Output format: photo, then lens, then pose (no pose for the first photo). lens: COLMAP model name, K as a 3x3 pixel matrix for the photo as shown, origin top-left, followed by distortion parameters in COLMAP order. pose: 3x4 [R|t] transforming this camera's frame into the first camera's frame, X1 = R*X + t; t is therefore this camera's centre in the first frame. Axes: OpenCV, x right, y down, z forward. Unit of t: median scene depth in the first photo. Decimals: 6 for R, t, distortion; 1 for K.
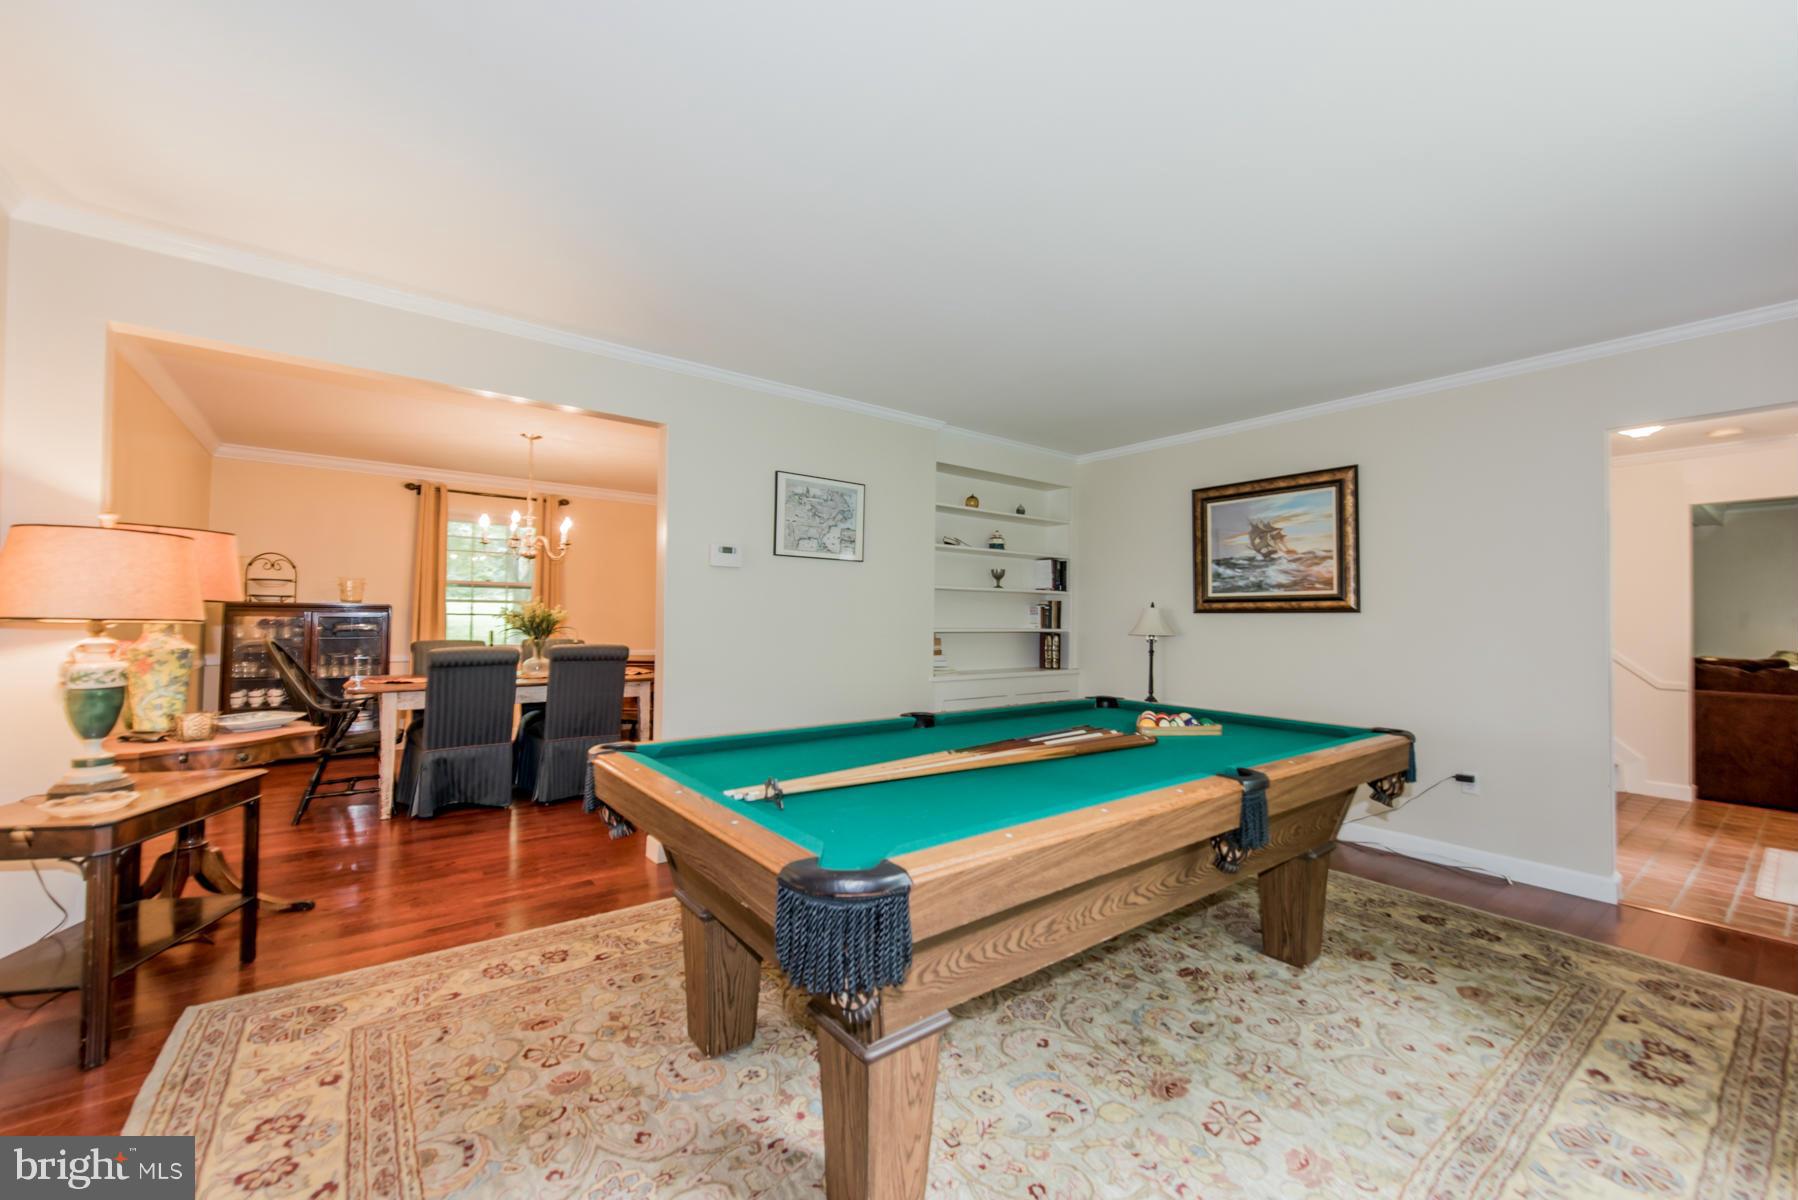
lens RADIAL K [[701.4, 0, 903.4], [0, 701.4, 603.5], [0, 0, 1]] dist [0.010556, -0.000655]
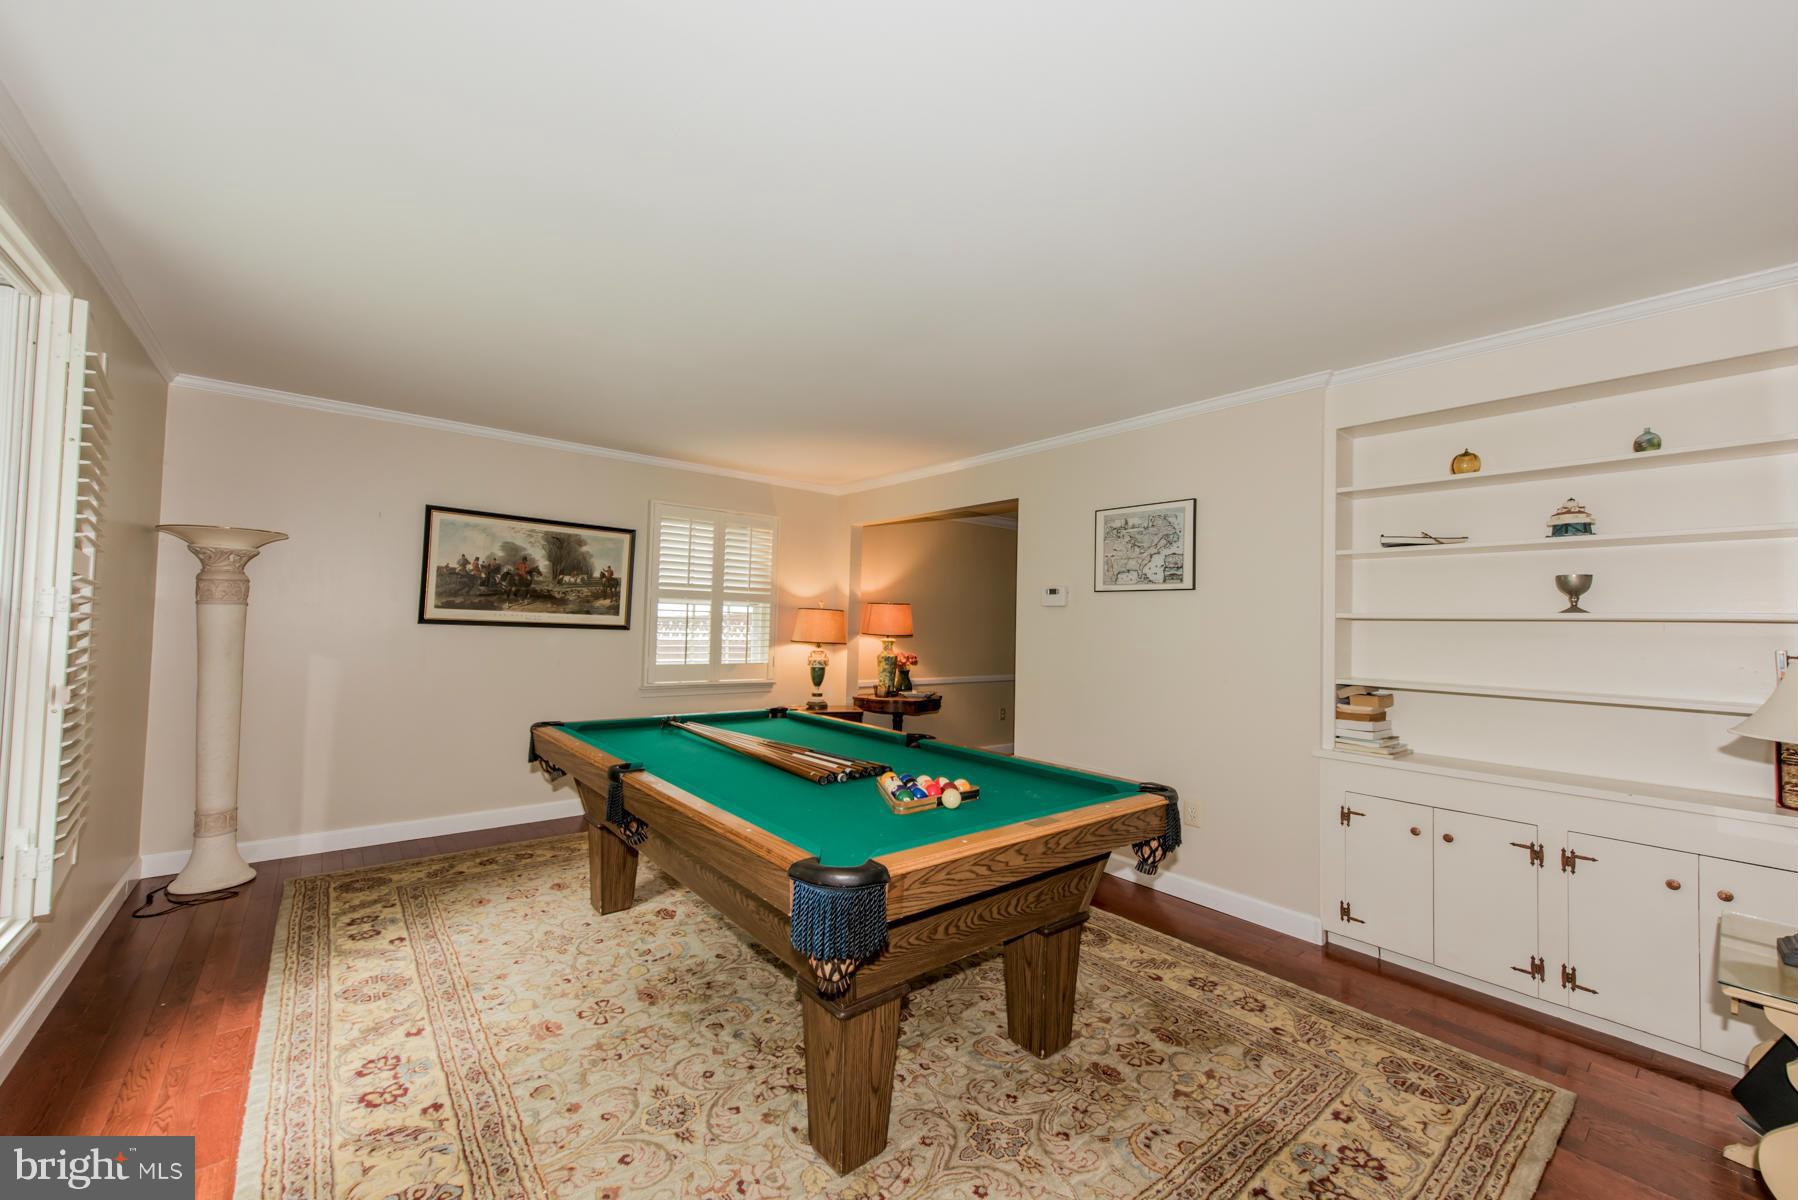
lens RADIAL K [[699.9, 0, 903.0], [0, 699.9, 602.9], [0, 0, 1]] dist [0.015329, -0.000294]
pose [[0.031482, -0.046435, -0.998425, 0.817564], [-0.007921, 0.998877, -0.046706, -0.001679], [0.999473, 0.009379, 0.031079, 0.662655]]
